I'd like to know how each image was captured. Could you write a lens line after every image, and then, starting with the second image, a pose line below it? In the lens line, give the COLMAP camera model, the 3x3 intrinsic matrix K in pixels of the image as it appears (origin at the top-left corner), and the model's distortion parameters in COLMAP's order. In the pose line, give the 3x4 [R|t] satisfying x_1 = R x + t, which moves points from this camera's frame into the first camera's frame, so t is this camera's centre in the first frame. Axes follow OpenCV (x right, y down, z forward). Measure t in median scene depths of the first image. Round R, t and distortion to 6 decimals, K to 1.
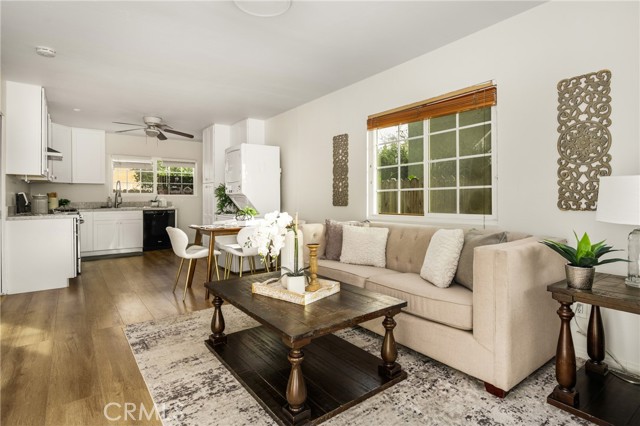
lens RADIAL K [[326.7, 0, 328.7], [0, 326.7, 202.7], [0, 0, 1]] dist [0.001871, 0.000285]
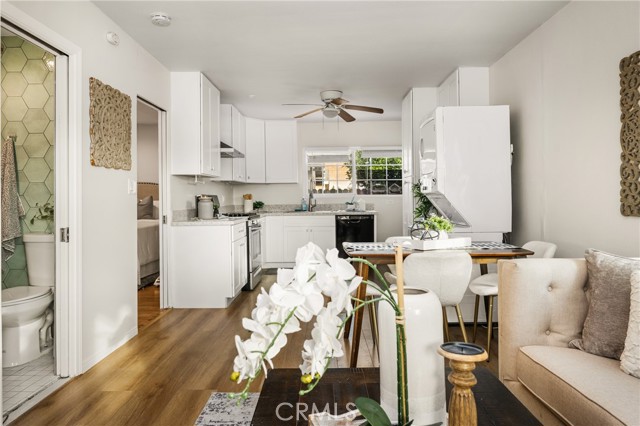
lens RADIAL K [[429.2, 0, 314.5], [0, 429.2, 191.1], [0, 0, 1]] dist [-0.000303, -0.001909]
pose [[0.772069, -0.016895, -0.635314, 0.043348], [-0.002780, 0.999547, -0.029958, -0.004369], [0.635532, 0.024896, 0.771673, 0.207632]]
